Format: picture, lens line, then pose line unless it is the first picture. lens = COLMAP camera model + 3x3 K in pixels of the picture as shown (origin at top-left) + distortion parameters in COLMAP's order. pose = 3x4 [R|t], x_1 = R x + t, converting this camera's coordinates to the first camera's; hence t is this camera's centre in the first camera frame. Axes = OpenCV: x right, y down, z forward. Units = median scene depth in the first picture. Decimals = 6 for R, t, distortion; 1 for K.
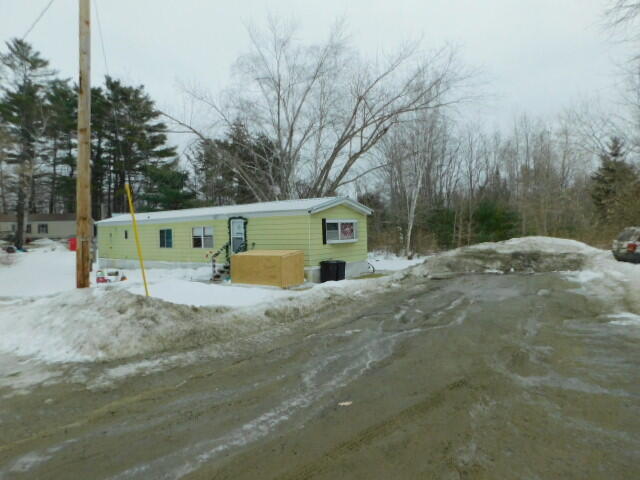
lens RADIAL K [[430.4, 0, 323.2], [0, 430.4, 237.2], [0, 0, 1]] dist [-0.047962, 0.048426]
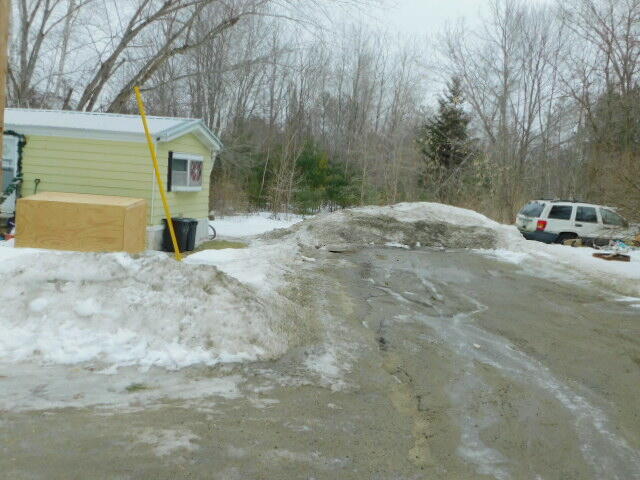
lens RADIAL K [[683.5, 0, 323.4], [0, 683.5, 235.9], [0, 0, 1]] dist [-0.014849, 0.000000]
pose [[0.877933, 0.046698, 0.476502, -0.255487], [-0.084214, 0.994777, 0.057671, 0.003530], [-0.471320, -0.090759, 0.877280, -0.006055]]
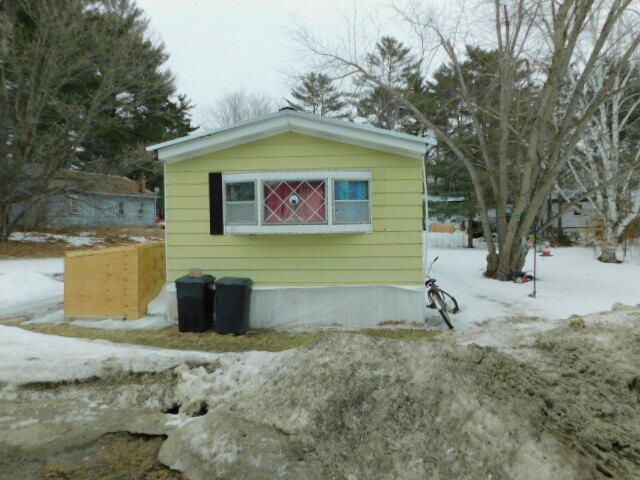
lens RADIAL K [[430.4, 0, 320.2], [0, 430.4, 234.4], [0, 0, 1]] dist [-0.047962, 0.048426]
pose [[0.534902, 0.041458, -0.843896, 0.374494], [-0.019454, 0.999135, 0.036753, -0.001111], [0.844690, -0.003243, 0.535246, 0.797743]]
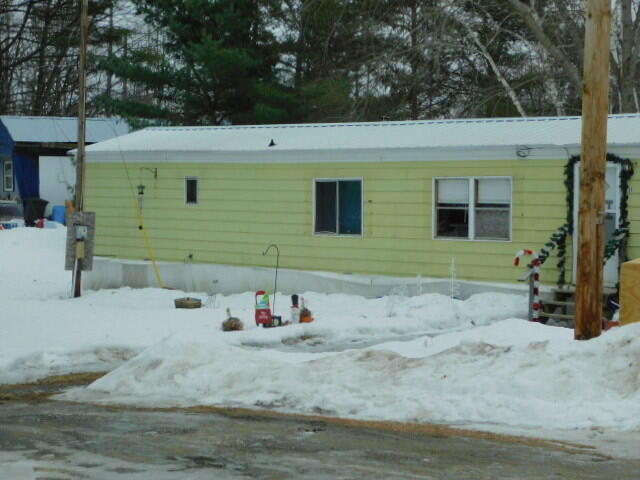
lens RADIAL K [[1623.1, 0, 320.0], [0, 1623.1, 238.3], [0, 0, 1]] dist [0.014712, 0.000000]
pose [[0.993358, 0.034399, -0.109800, -0.283387], [-0.031801, 0.999173, 0.025324, -0.005578], [0.110580, -0.021664, 0.993631, -0.364400]]
